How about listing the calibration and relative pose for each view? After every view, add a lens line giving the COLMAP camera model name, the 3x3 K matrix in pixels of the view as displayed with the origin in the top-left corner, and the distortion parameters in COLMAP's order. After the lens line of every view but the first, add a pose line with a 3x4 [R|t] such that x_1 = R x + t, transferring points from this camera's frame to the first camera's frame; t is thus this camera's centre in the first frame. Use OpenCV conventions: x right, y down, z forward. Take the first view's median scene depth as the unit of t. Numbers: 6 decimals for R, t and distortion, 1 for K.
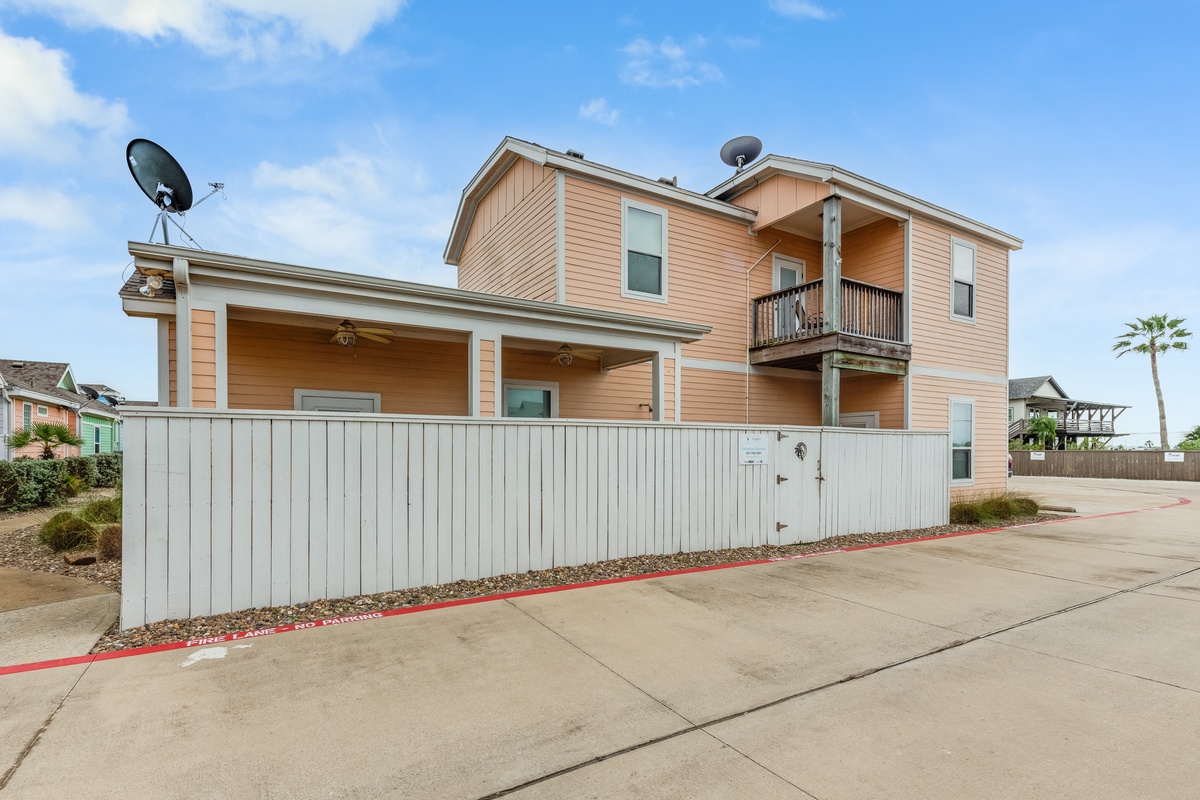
lens RADIAL K [[538.9, 0, 599.9], [0, 538.9, 457.8], [0, 0, 1]] dist [0.010434, -0.000461]
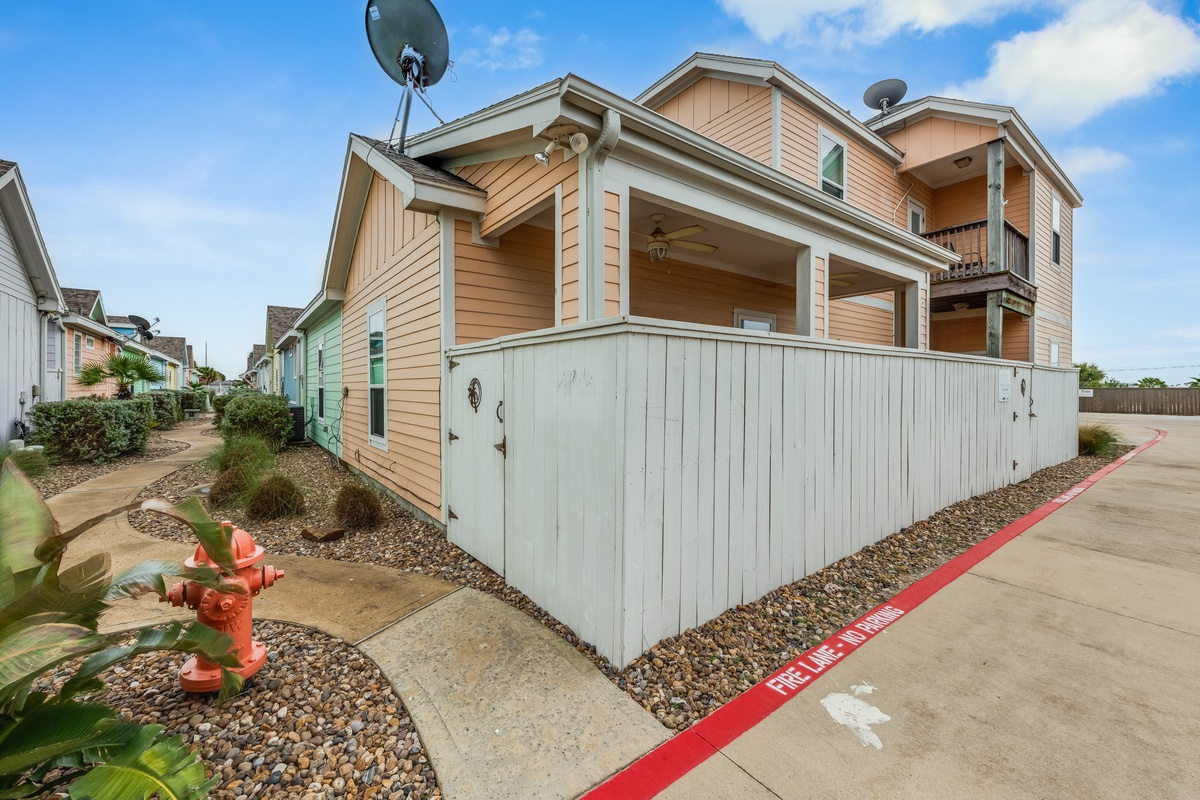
lens RADIAL K [[473.5, 0, 593.8], [0, 473.5, 393.2], [0, 0, 1]] dist [0.005818, -0.000319]
pose [[0.991675, -0.002789, 0.128739, -0.434596], [0.003241, 0.999989, -0.003297, -0.001397], [-0.128729, 0.003687, 0.991673, 0.198075]]
